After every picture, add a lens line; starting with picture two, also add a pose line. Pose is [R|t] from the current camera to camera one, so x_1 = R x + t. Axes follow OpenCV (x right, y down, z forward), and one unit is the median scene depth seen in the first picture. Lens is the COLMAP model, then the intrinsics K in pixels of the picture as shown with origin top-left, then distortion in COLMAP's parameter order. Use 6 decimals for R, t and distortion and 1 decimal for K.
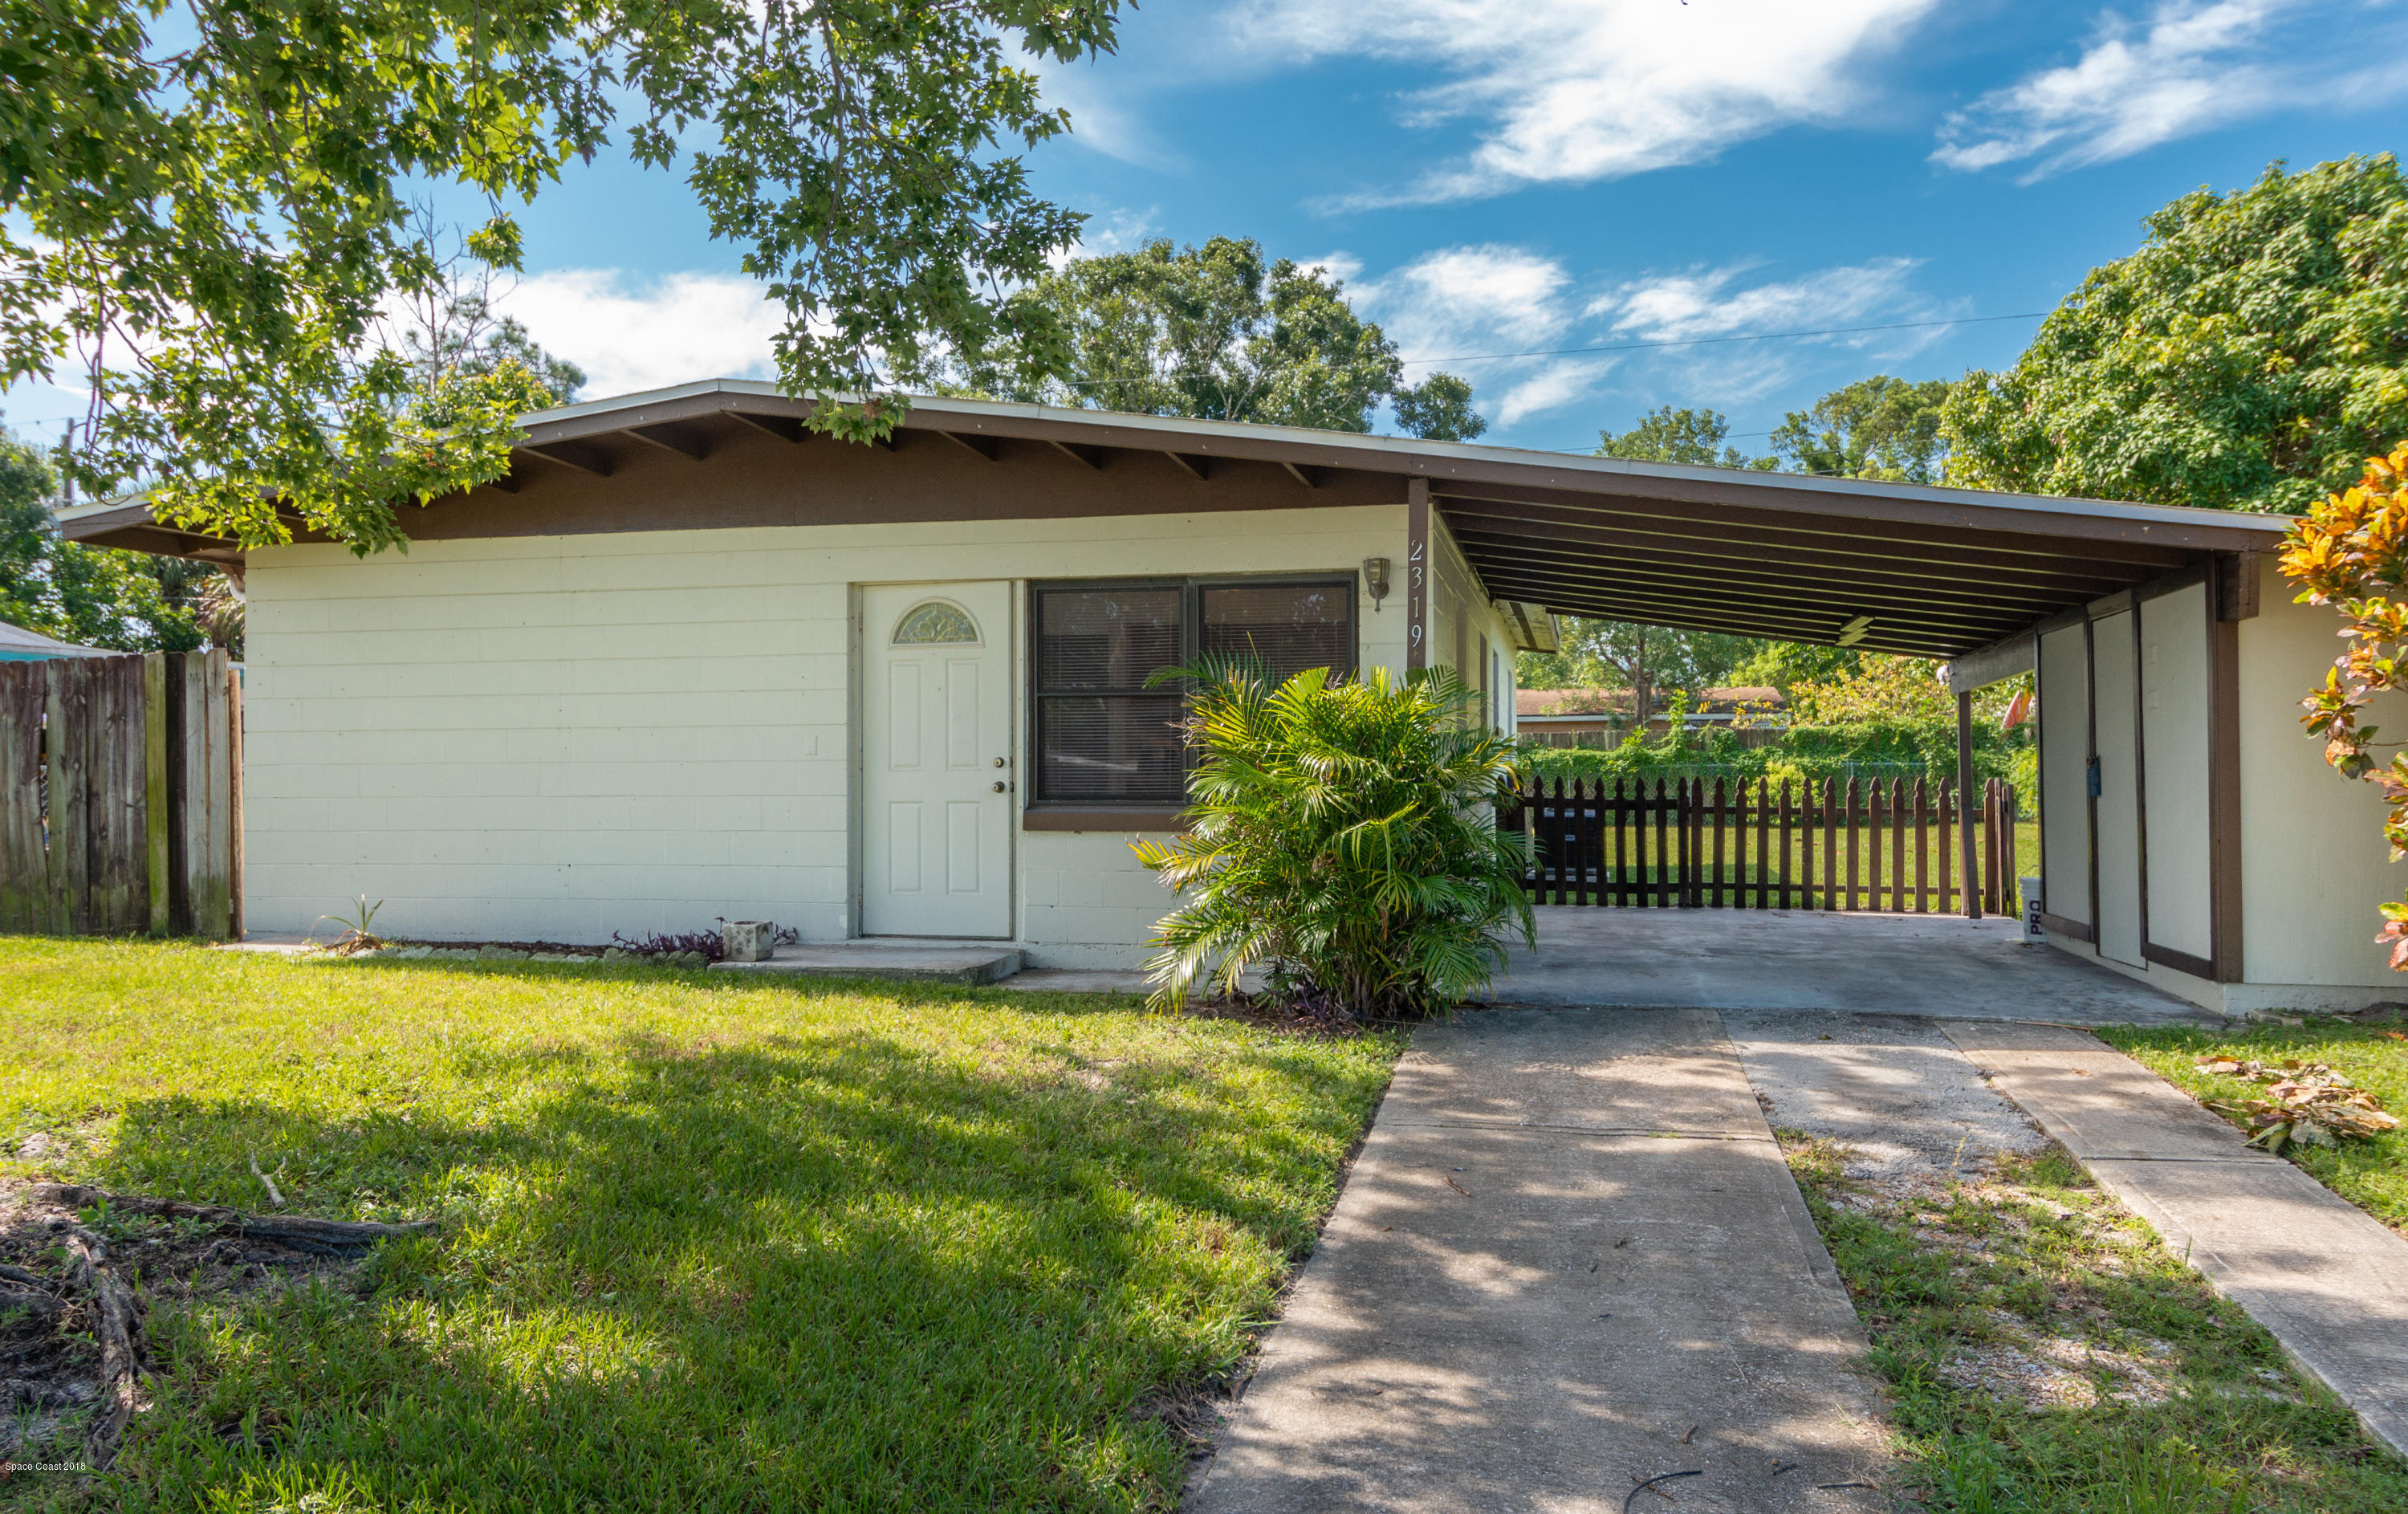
lens RADIAL K [[1796.9, 0, 1204.0], [0, 1796.9, 757.0], [0, 0, 1]] dist [0.004011, -0.012296]
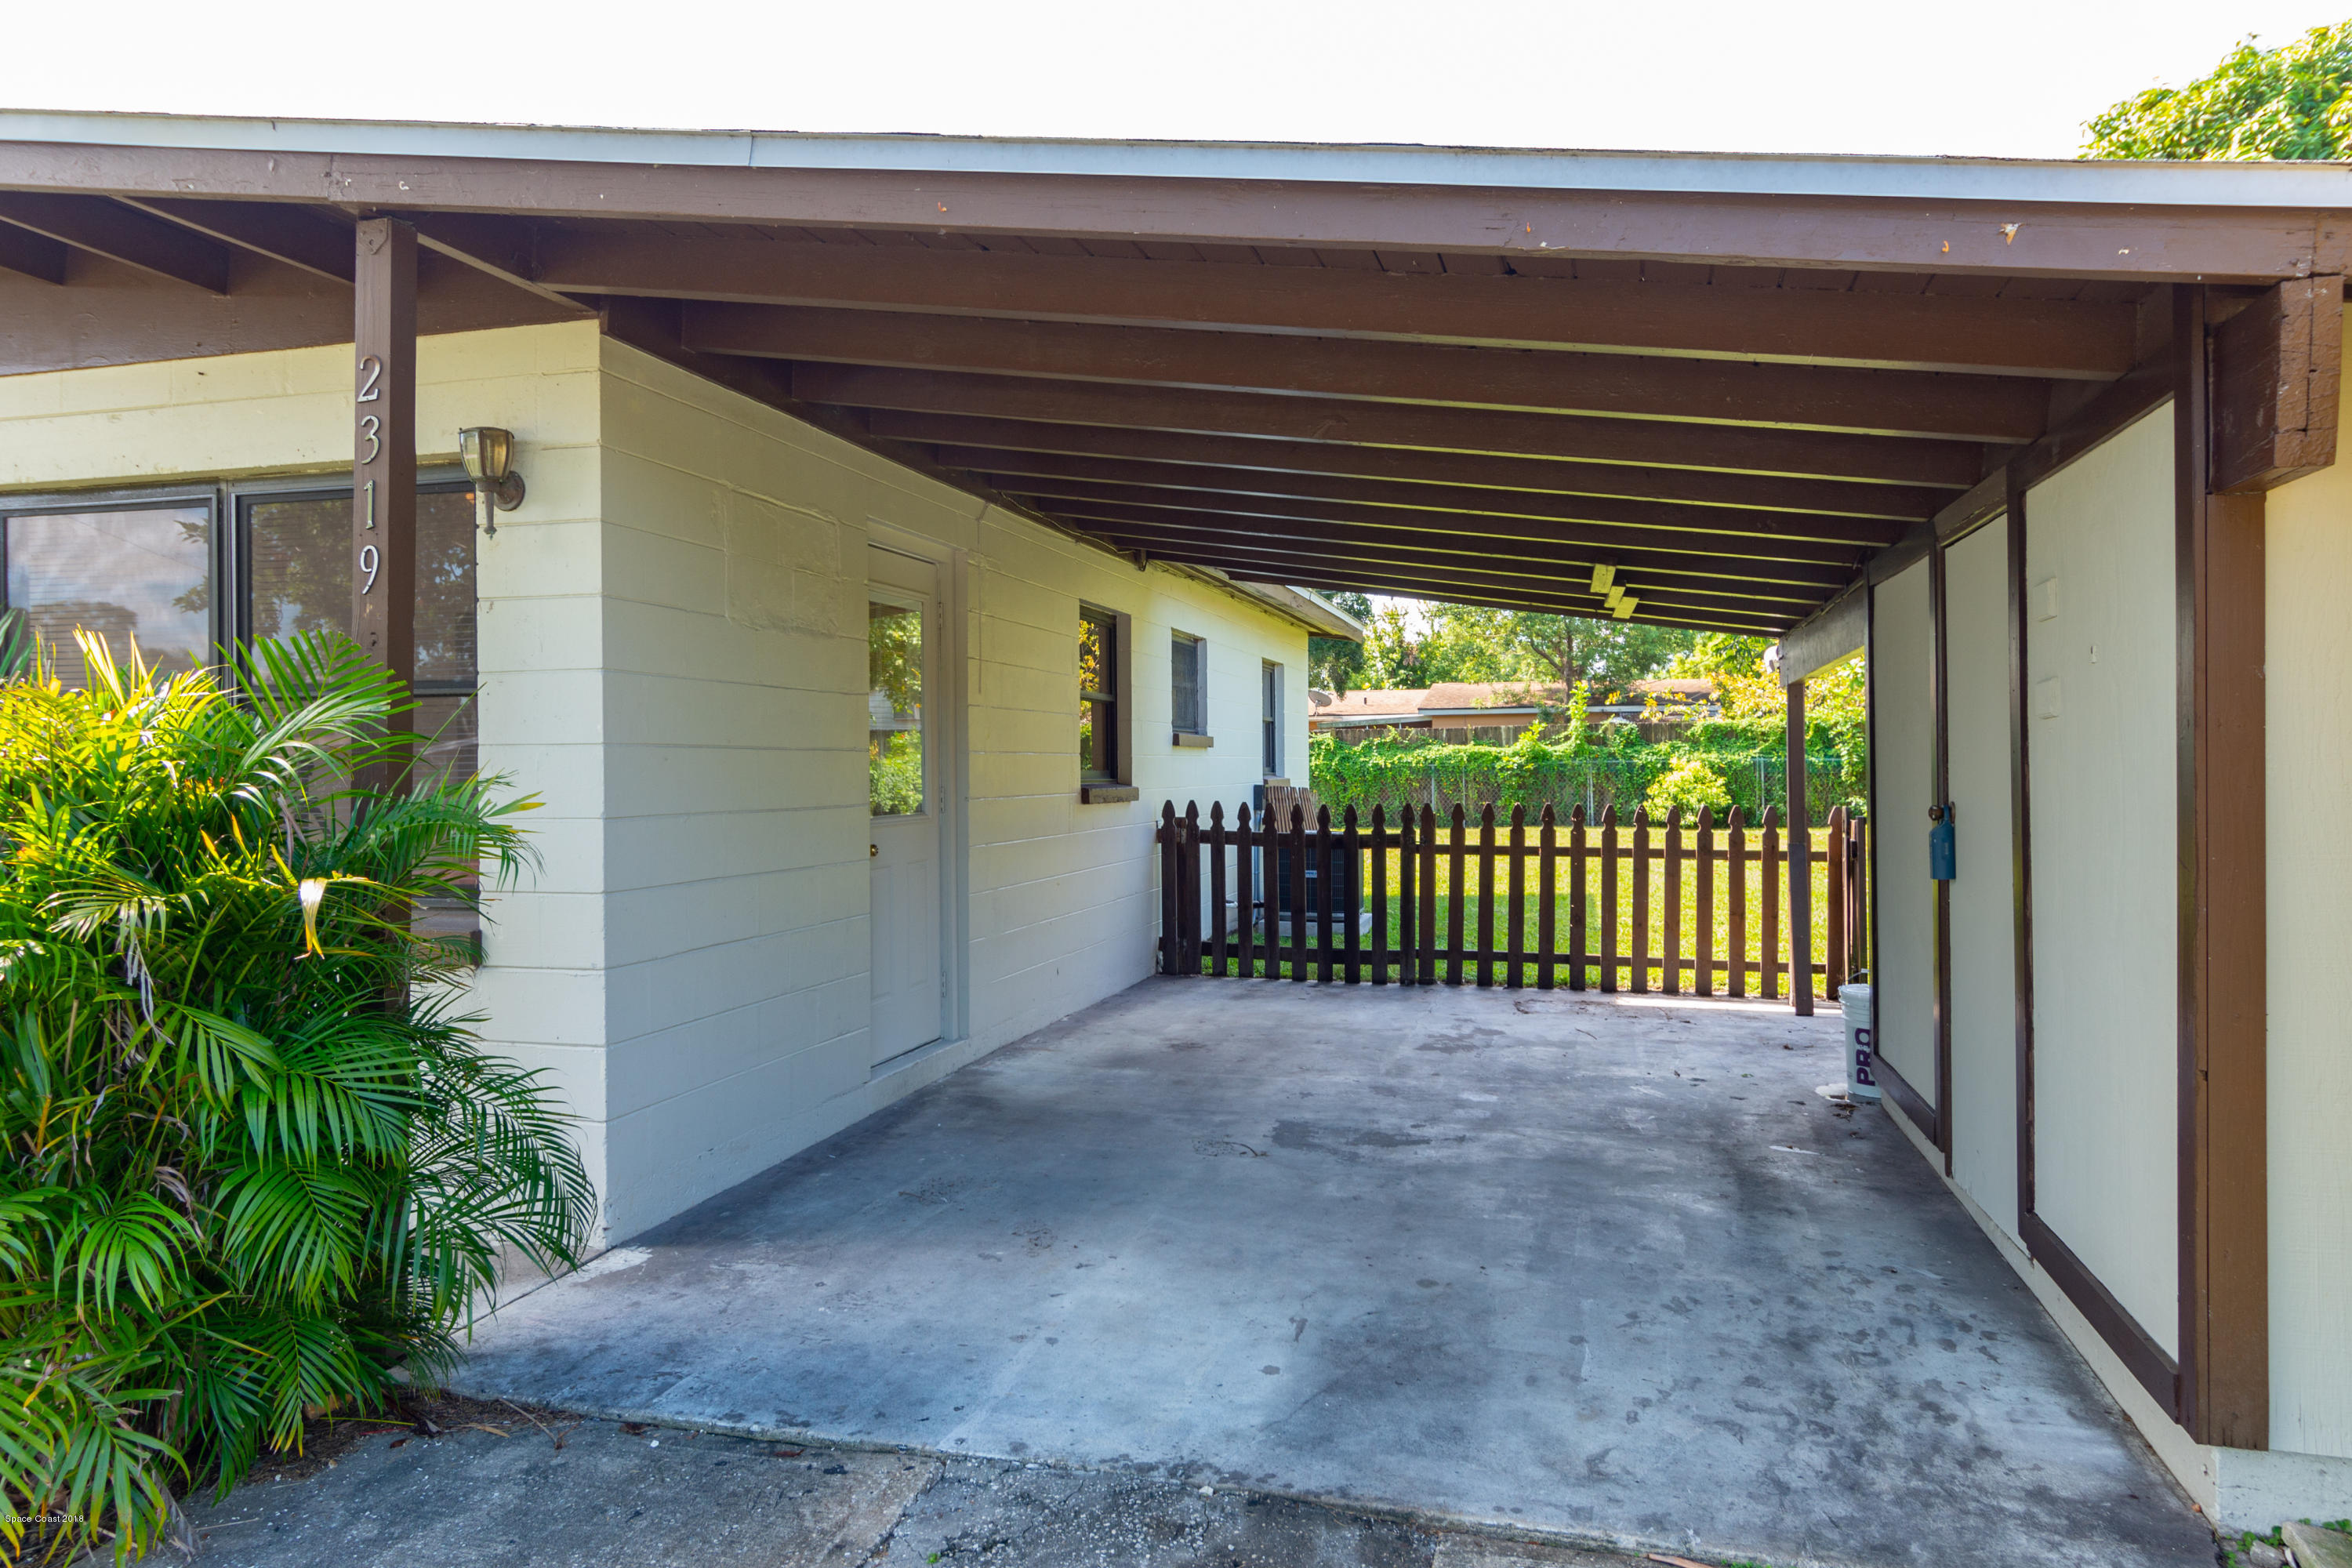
lens RADIAL K [[1552.2, 0, 1176.0], [0, 1552.2, 784.0], [0, 0, 1]] dist [-0.007750, 0.006563]
pose [[0.998708, -0.003800, -0.050667, 0.151341], [0.005128, 0.999646, 0.026100, -0.009987], [0.050550, -0.026326, 0.998374, 0.275709]]
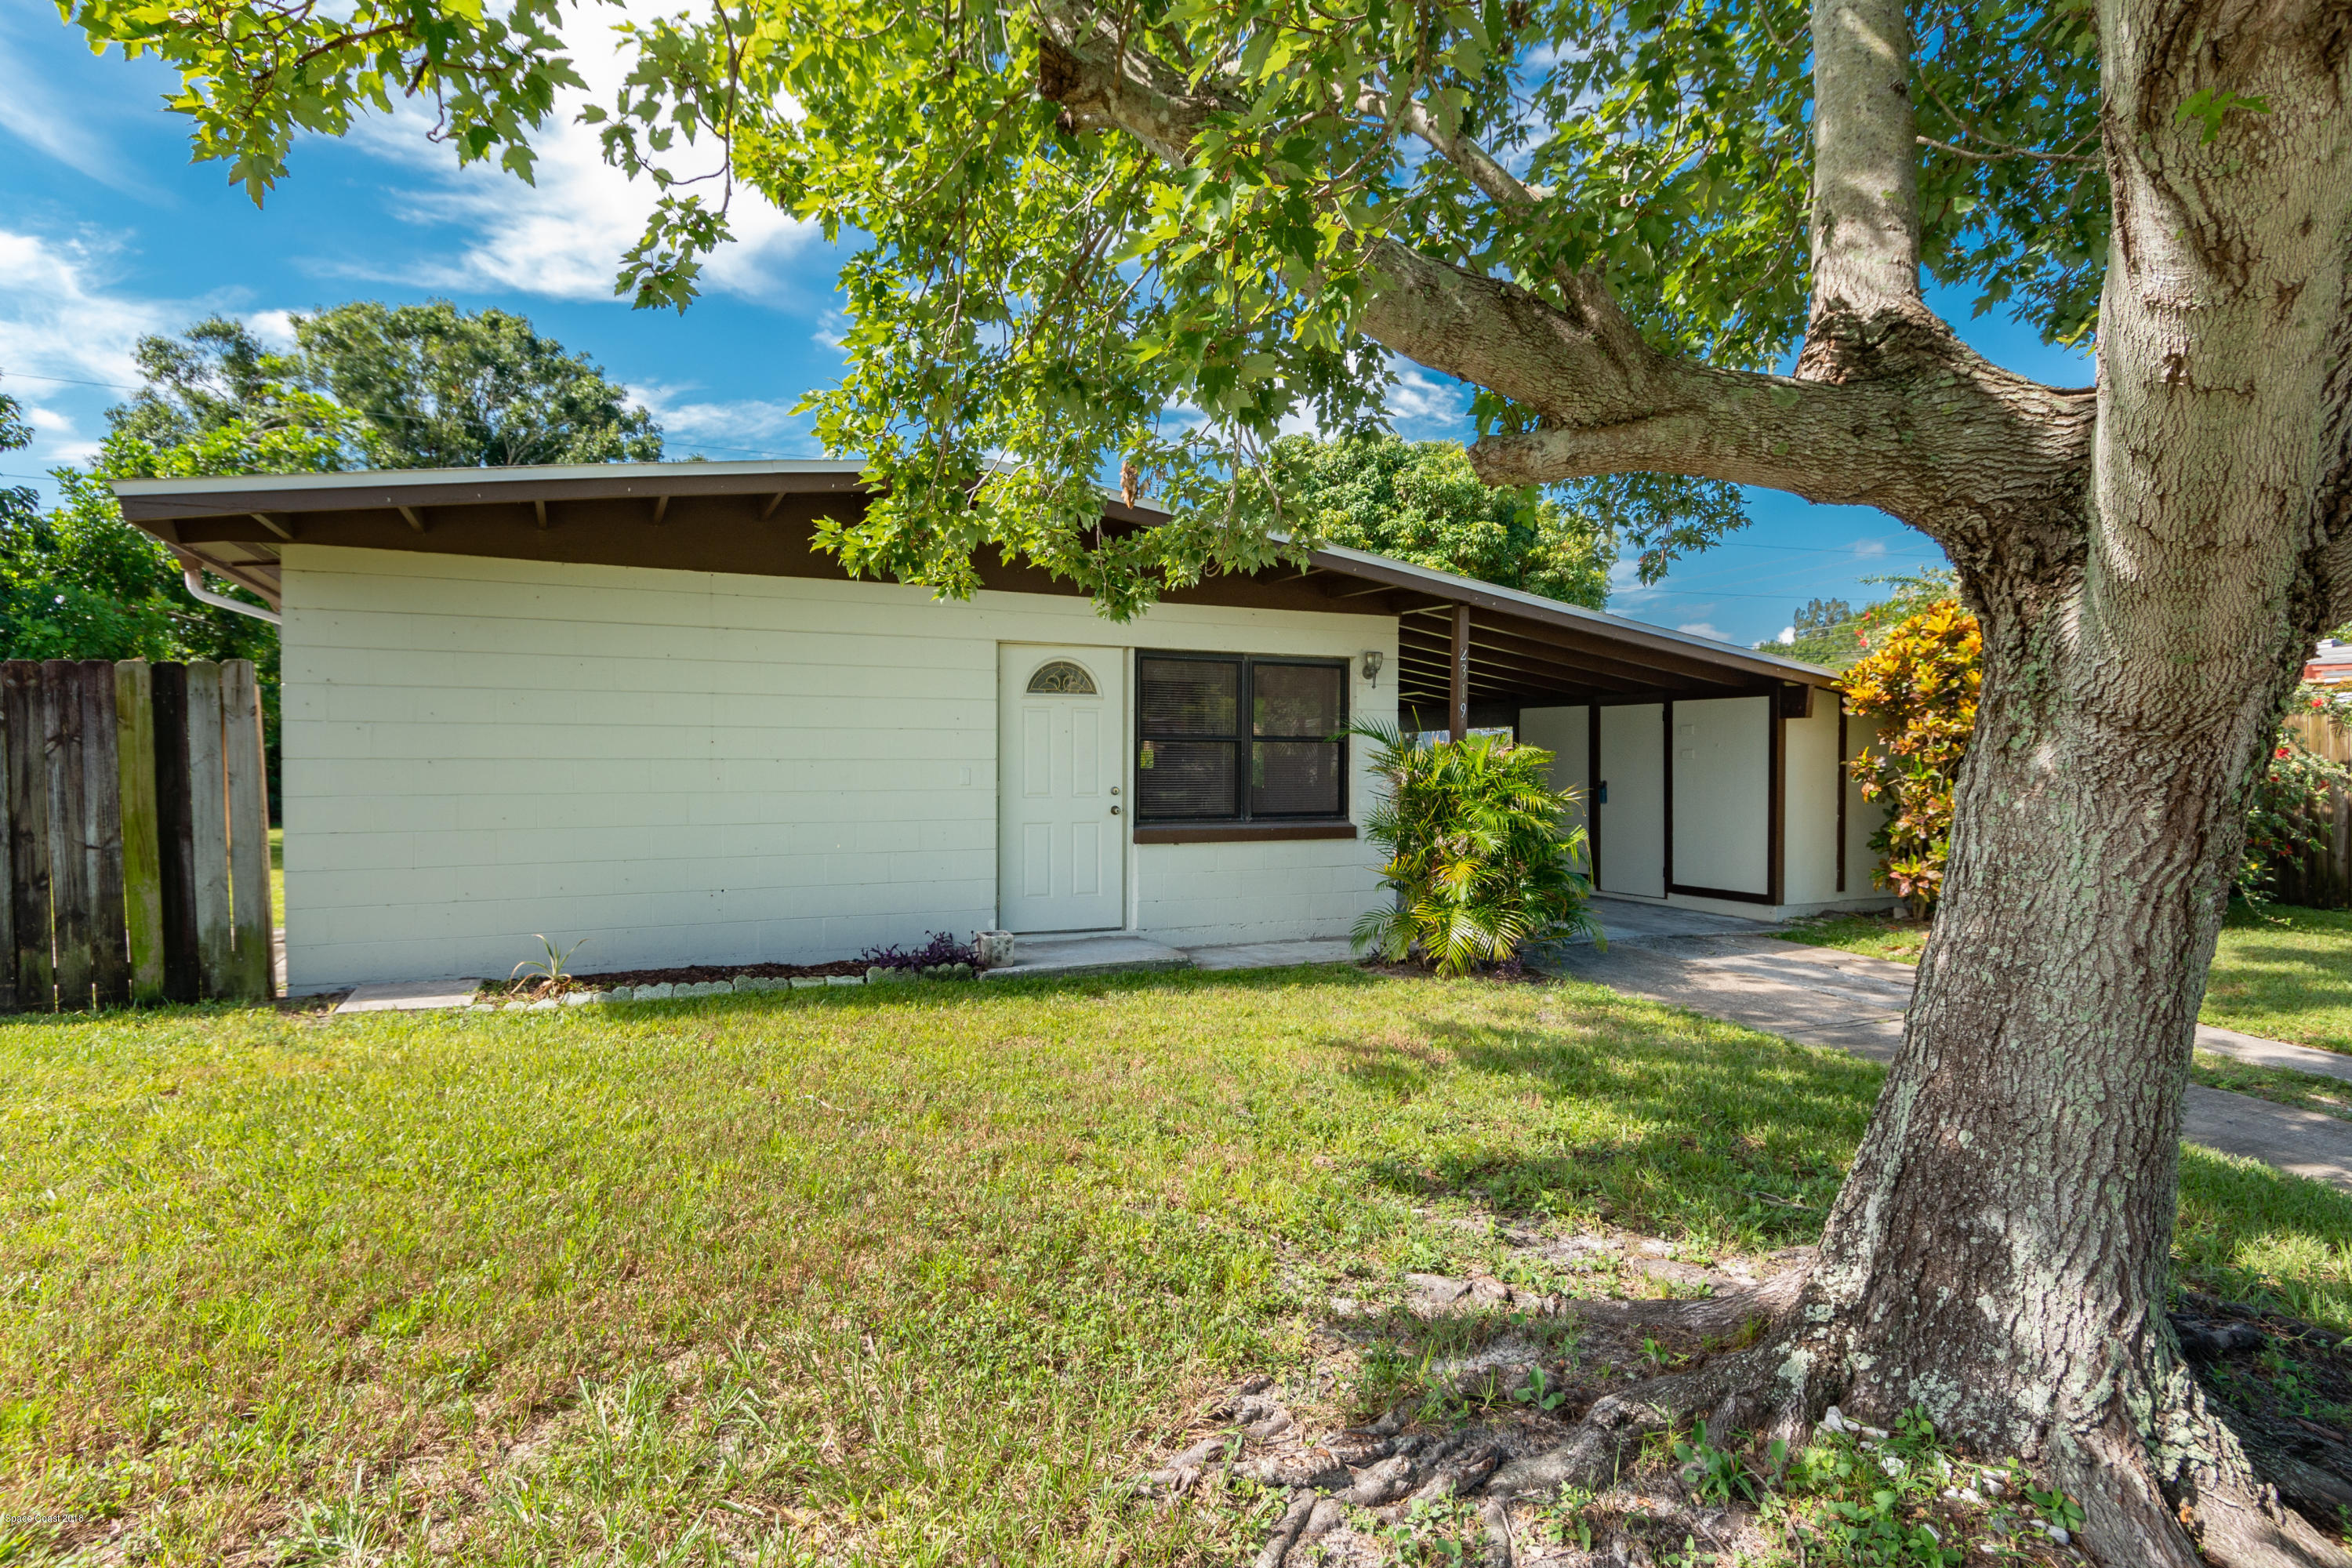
lens RADIAL K [[1232.0, 0, 1176.0], [0, 1232.0, 784.0], [0, 0, 1]] dist [-0.001279, -0.000295]
pose [[0.779798, -0.007142, 0.625991, -0.326550], [-0.017524, 0.999294, 0.033231, -0.016431], [-0.625786, -0.036883, 0.779122, 0.152335]]
